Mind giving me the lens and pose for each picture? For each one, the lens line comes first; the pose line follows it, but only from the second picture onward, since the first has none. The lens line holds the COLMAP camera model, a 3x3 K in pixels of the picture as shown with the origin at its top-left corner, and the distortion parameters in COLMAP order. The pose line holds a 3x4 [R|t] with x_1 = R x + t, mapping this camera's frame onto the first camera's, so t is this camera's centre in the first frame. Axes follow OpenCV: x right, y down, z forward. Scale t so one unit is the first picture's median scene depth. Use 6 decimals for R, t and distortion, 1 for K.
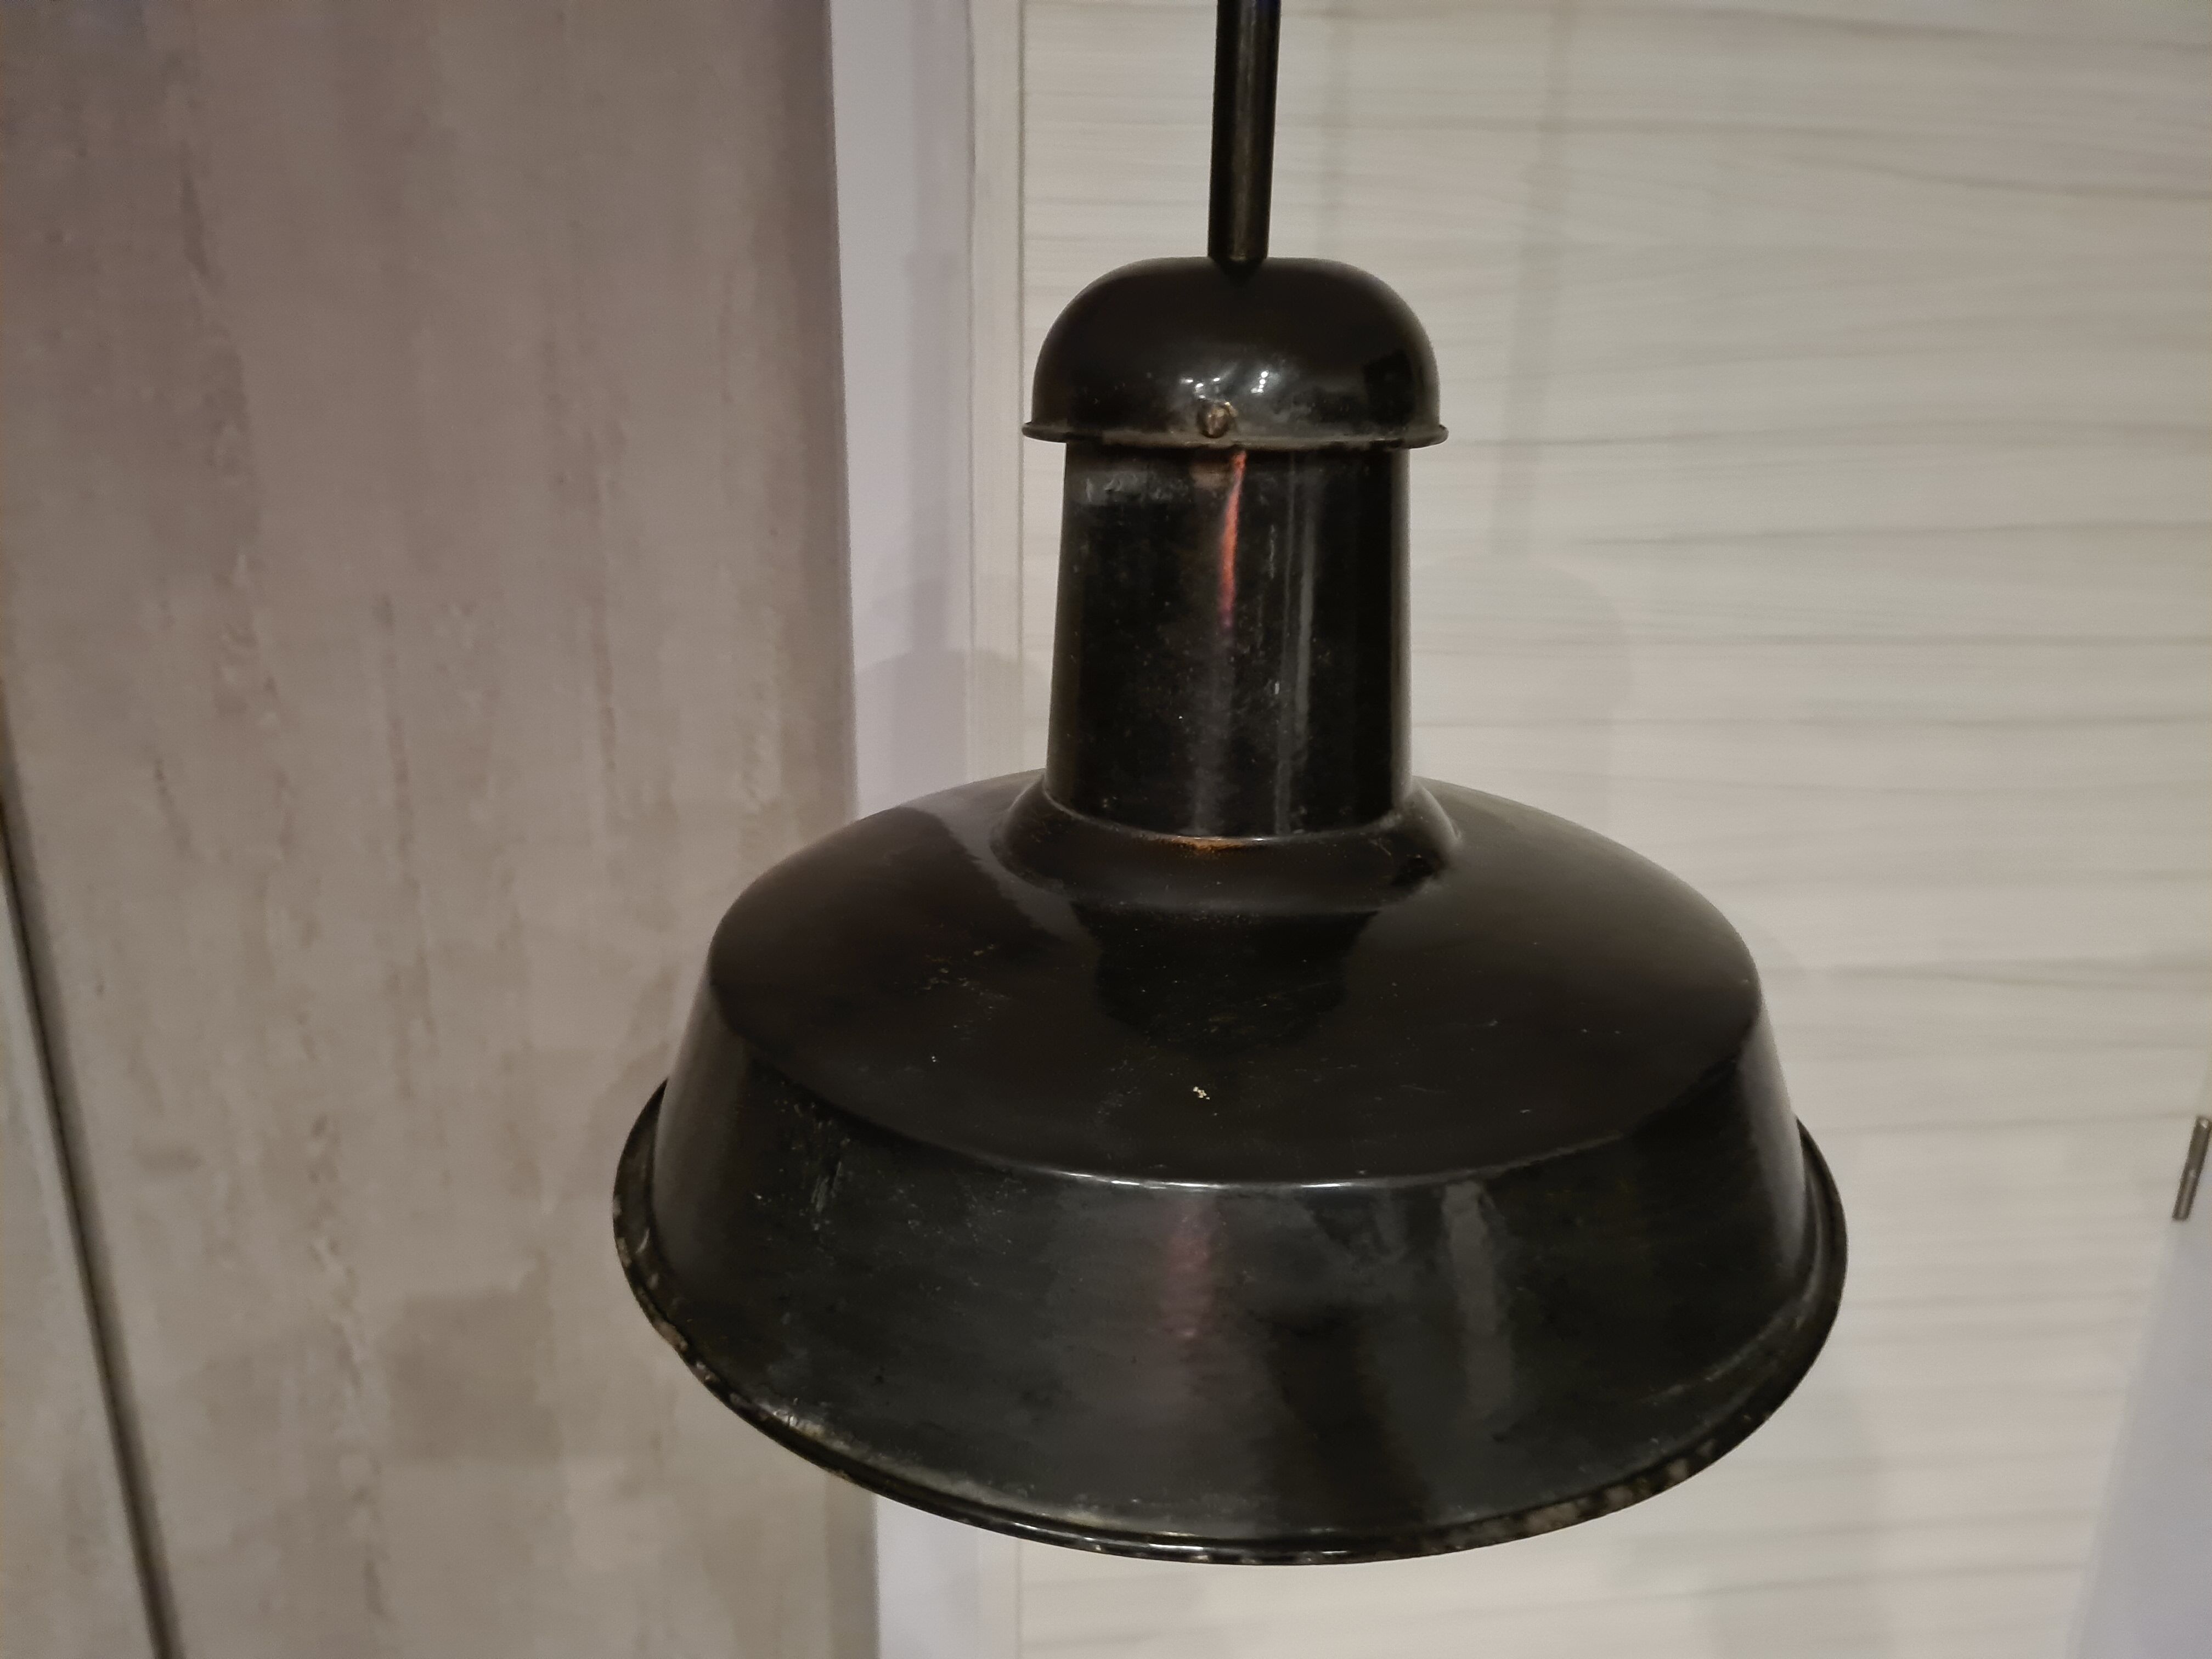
lens RADIAL K [[1674.3, 0, 1094.9], [0, 1674.3, 843.9], [0, 0, 1]] dist [0.011735, -0.013716]
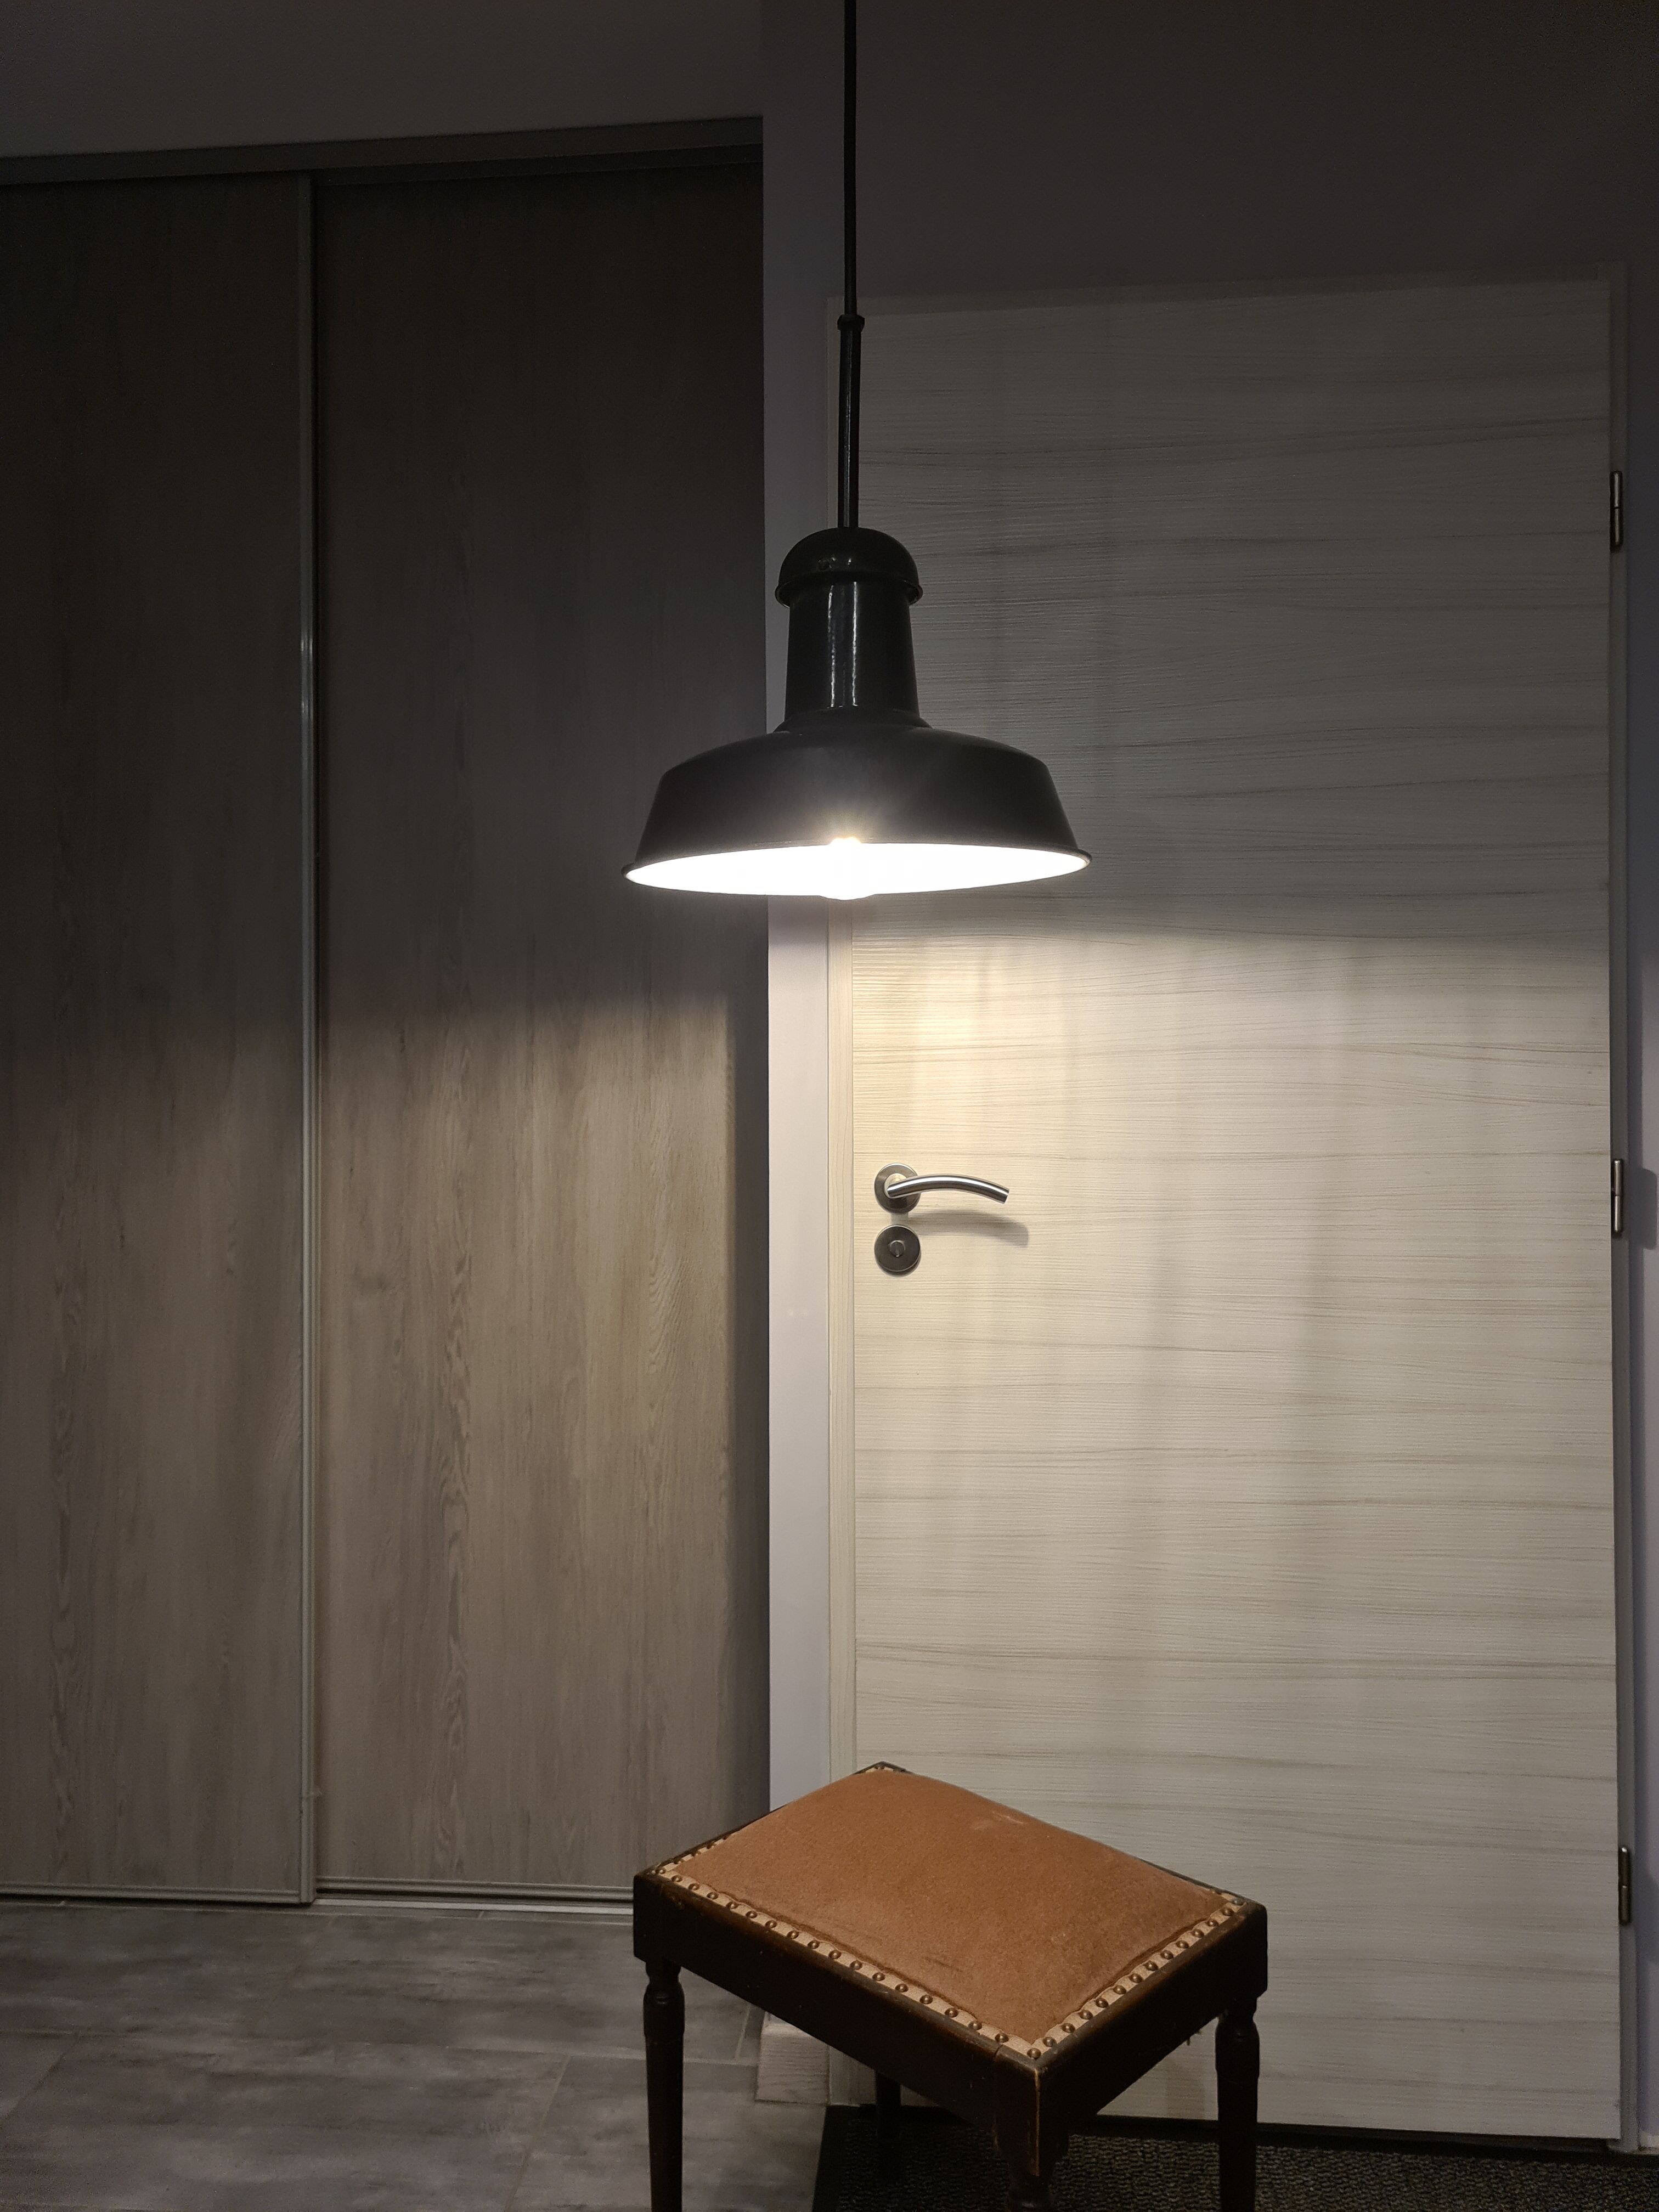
lens RADIAL K [[1674.3, 0, 821.6], [0, 1674.3, 1088.5], [0, 0, 1]] dist [0.011735, -0.013716]
pose [[0.980250, -0.024846, -0.196196, 0.230010], [-0.040332, 0.946110, -0.321324, 0.586934], [0.193606, 0.322891, 0.926422, -0.556843]]
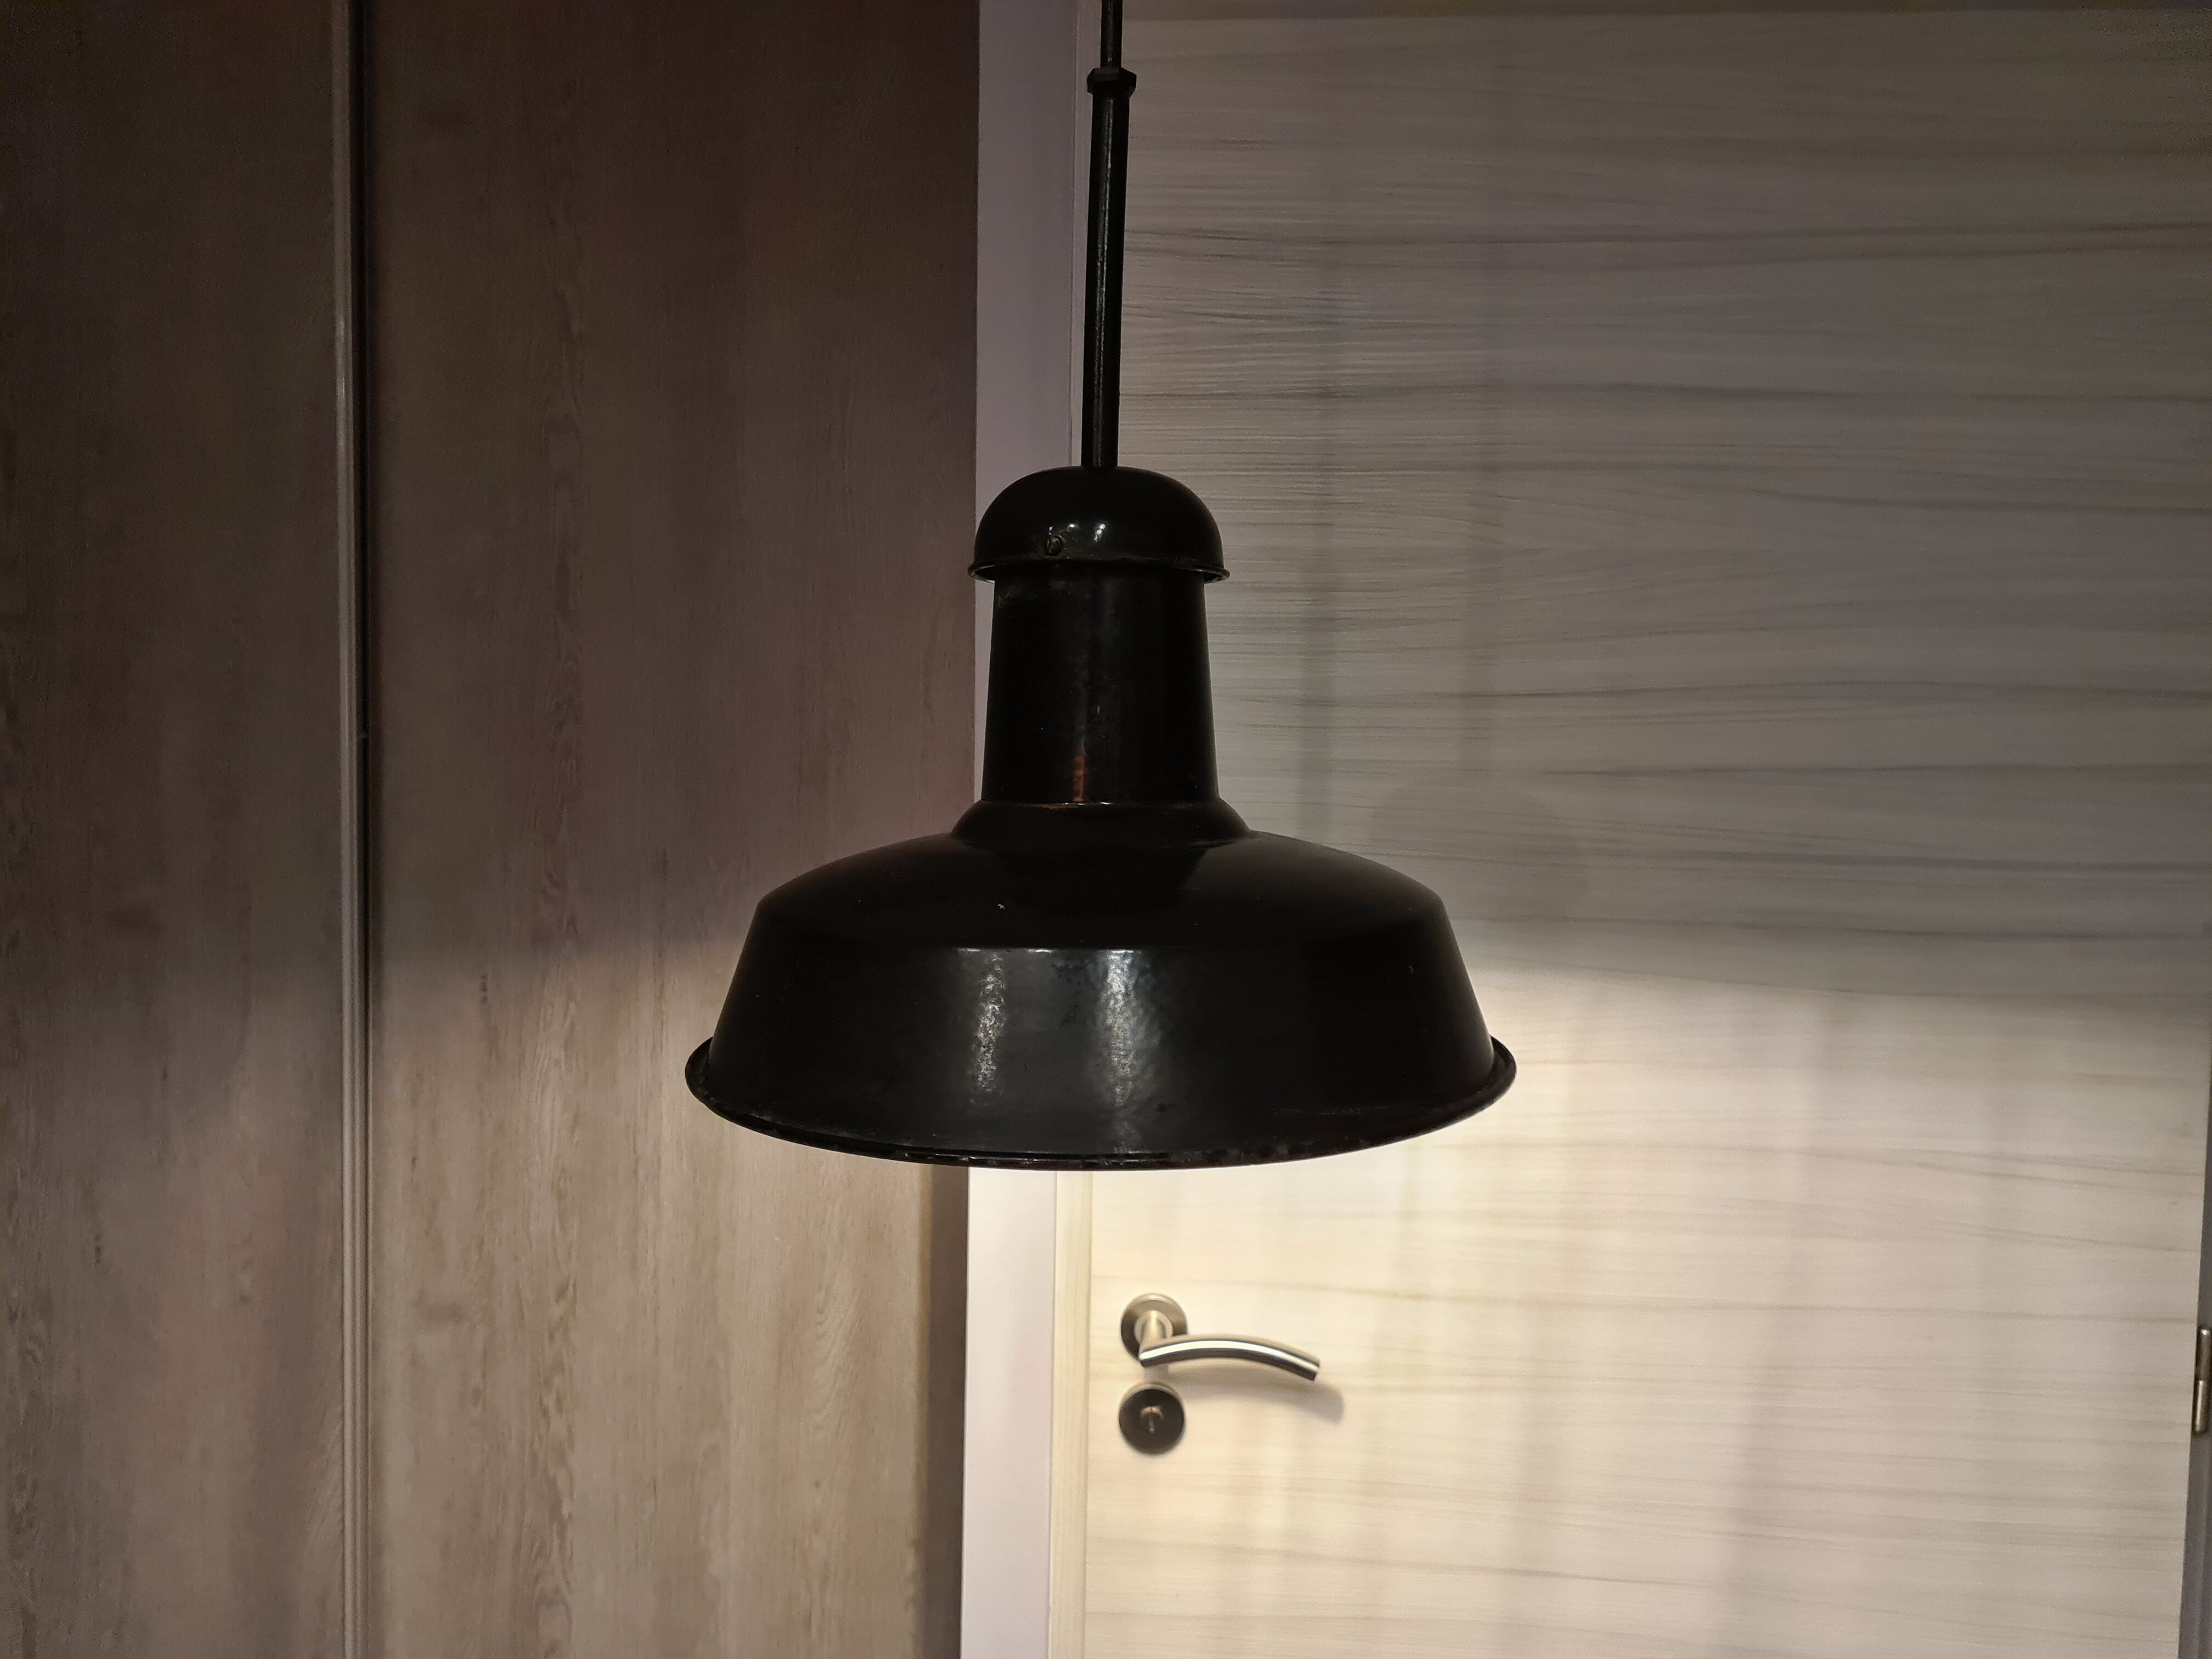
lens RADIAL K [[1674.3, 0, 1111.9], [0, 1674.3, 837.6], [0, 0, 1]] dist [0.011735, -0.013716]
pose [[0.984970, 0.008623, -0.172512, 0.150472], [-0.054185, 0.963762, -0.261202, 0.168882], [0.164008, 0.266623, 0.949744, -0.189963]]
